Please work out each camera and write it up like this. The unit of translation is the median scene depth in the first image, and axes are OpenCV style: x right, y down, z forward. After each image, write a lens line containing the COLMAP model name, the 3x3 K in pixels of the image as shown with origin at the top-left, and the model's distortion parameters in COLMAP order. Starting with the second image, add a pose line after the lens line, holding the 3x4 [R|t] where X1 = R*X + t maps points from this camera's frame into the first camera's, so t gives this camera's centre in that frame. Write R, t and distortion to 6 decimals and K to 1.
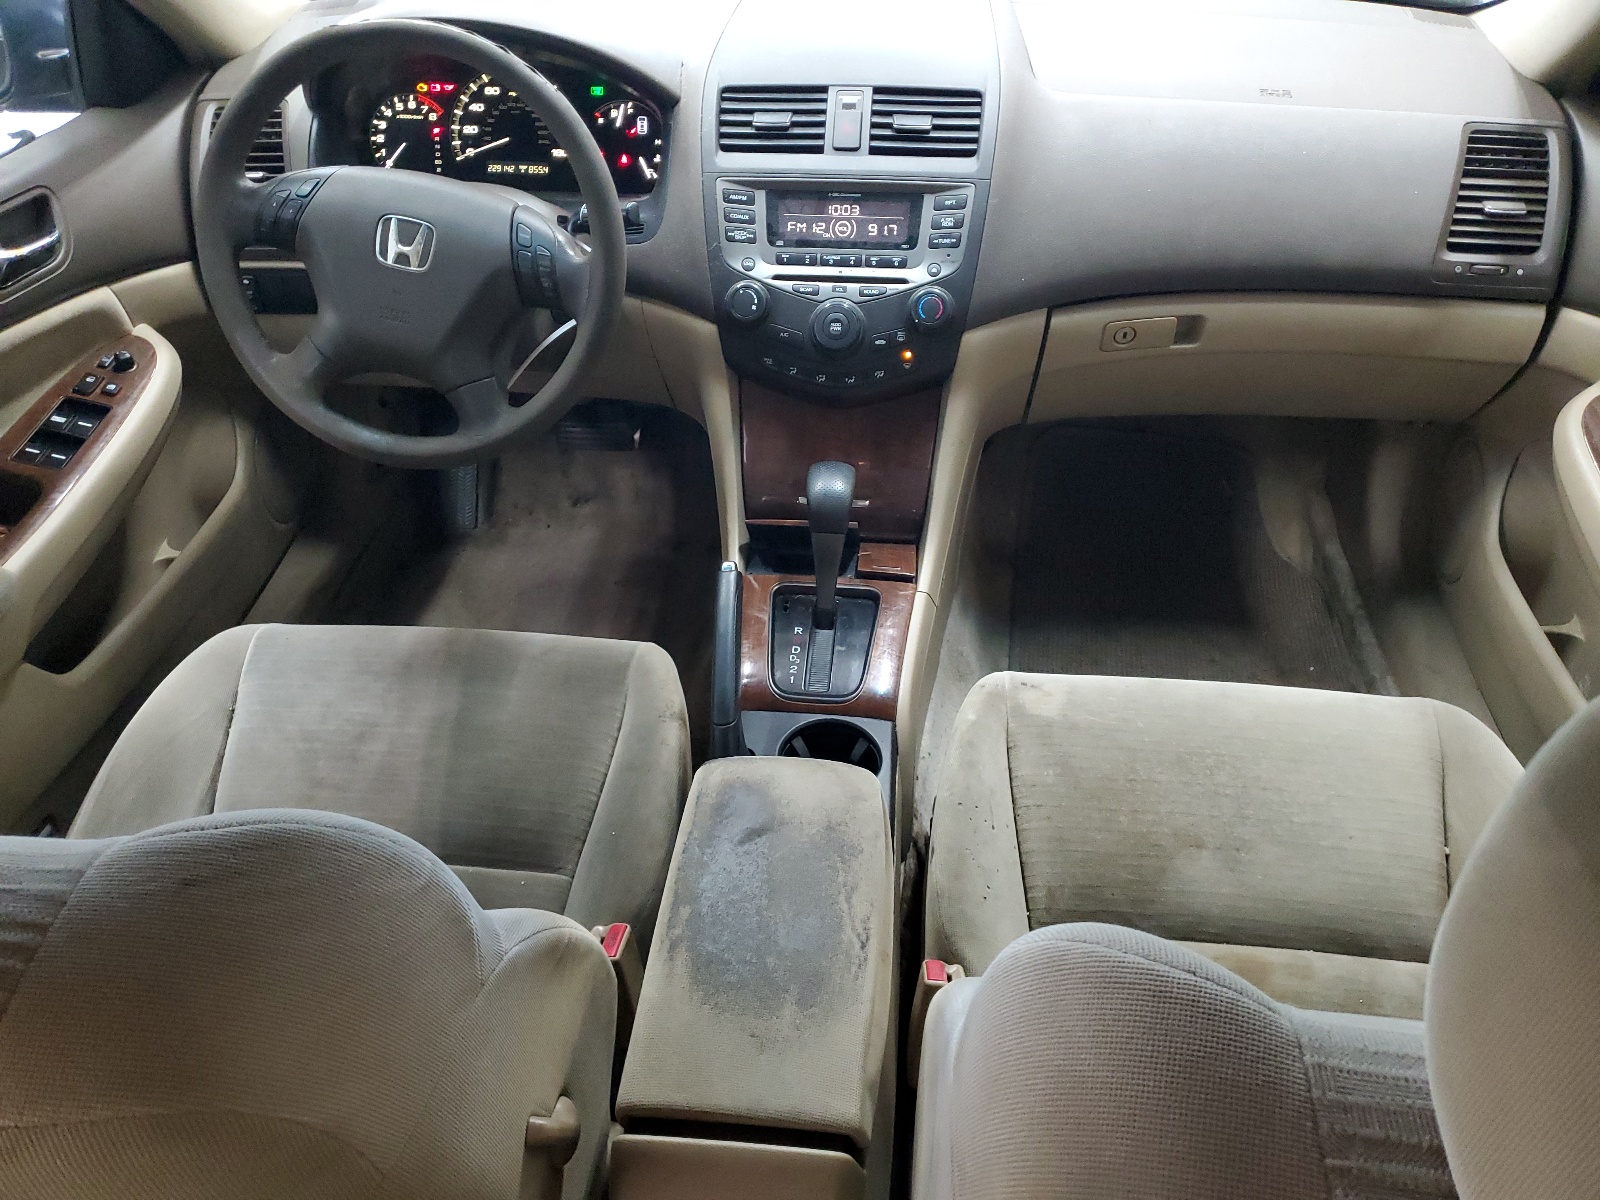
lens RADIAL K [[1206.1, 0, 796.9], [0, 1206.1, 599.7], [0, 0, 1]] dist [-0.007273, -0.001520]
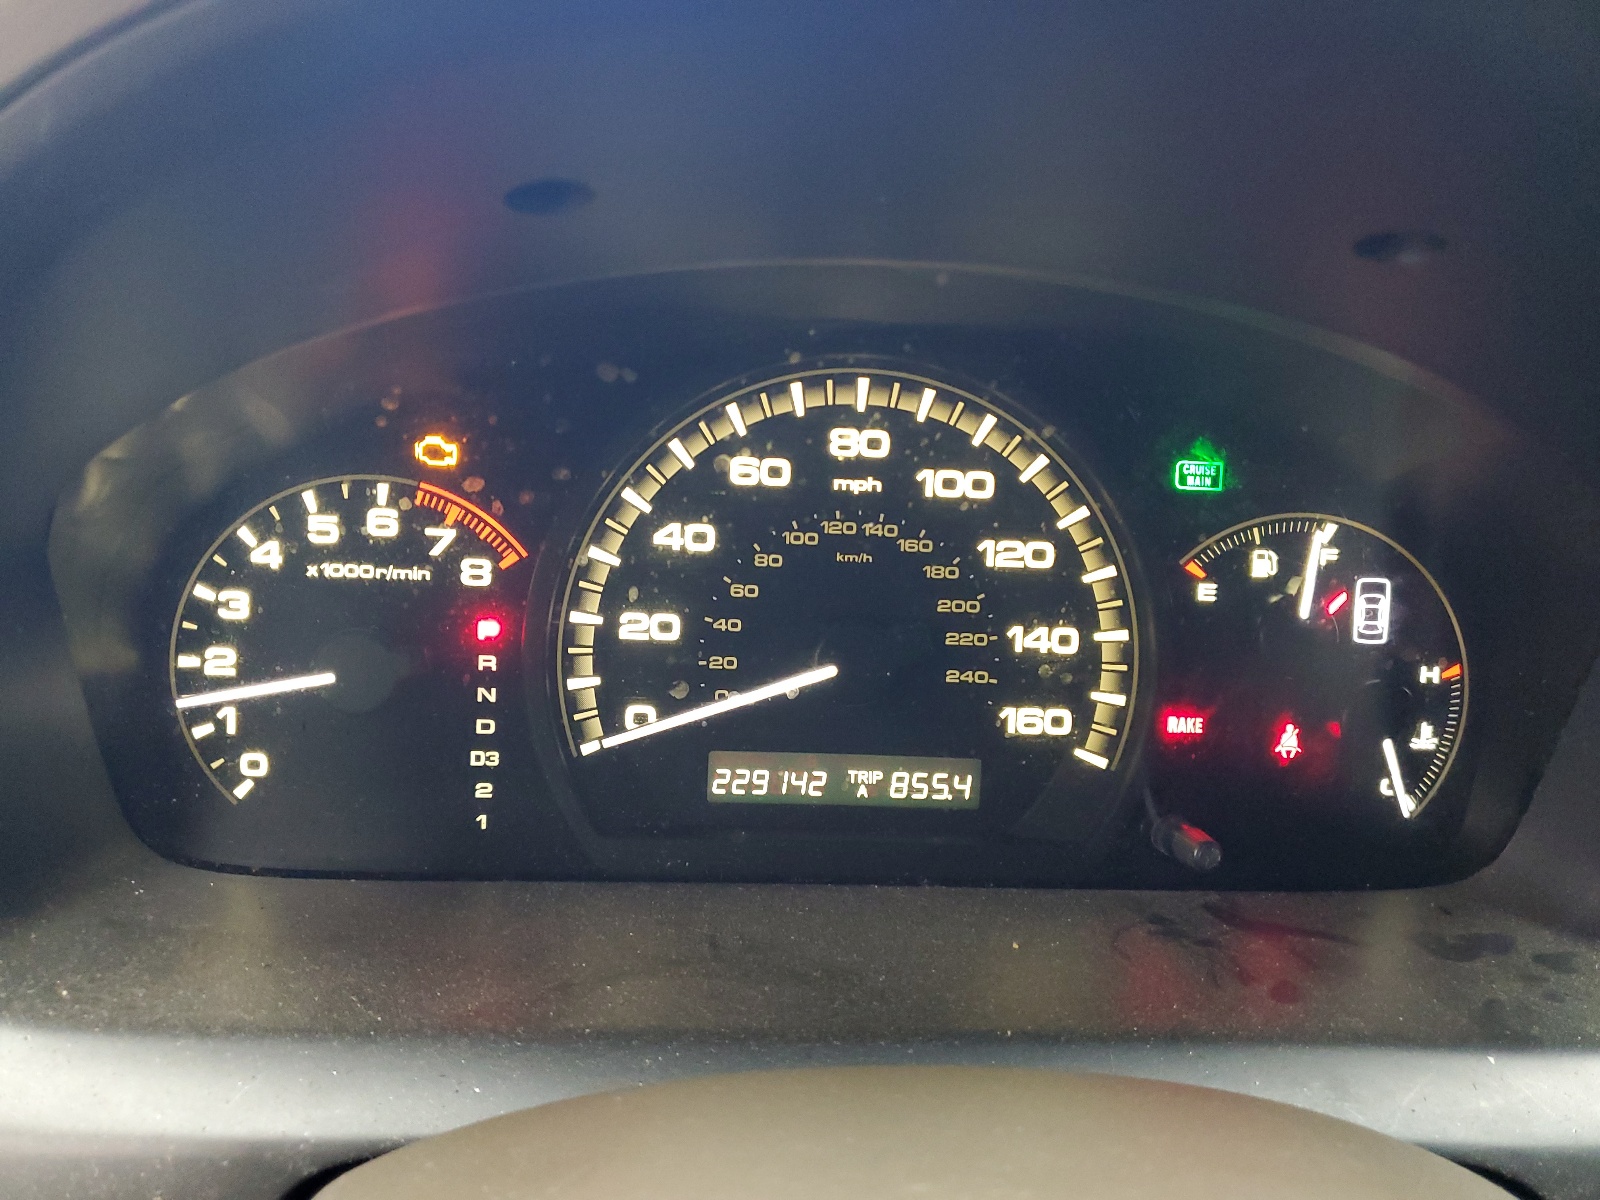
lens RADIAL K [[1206.1, 0, 802.0], [0, 1206.1, 602.1], [0, 0, 1]] dist [-0.007273, -0.001520]
pose [[0.984848, -0.006617, 0.173294, -0.281808], [0.052695, 0.963442, -0.262683, -0.333239], [-0.165221, 0.267835, 0.949193, 0.776688]]
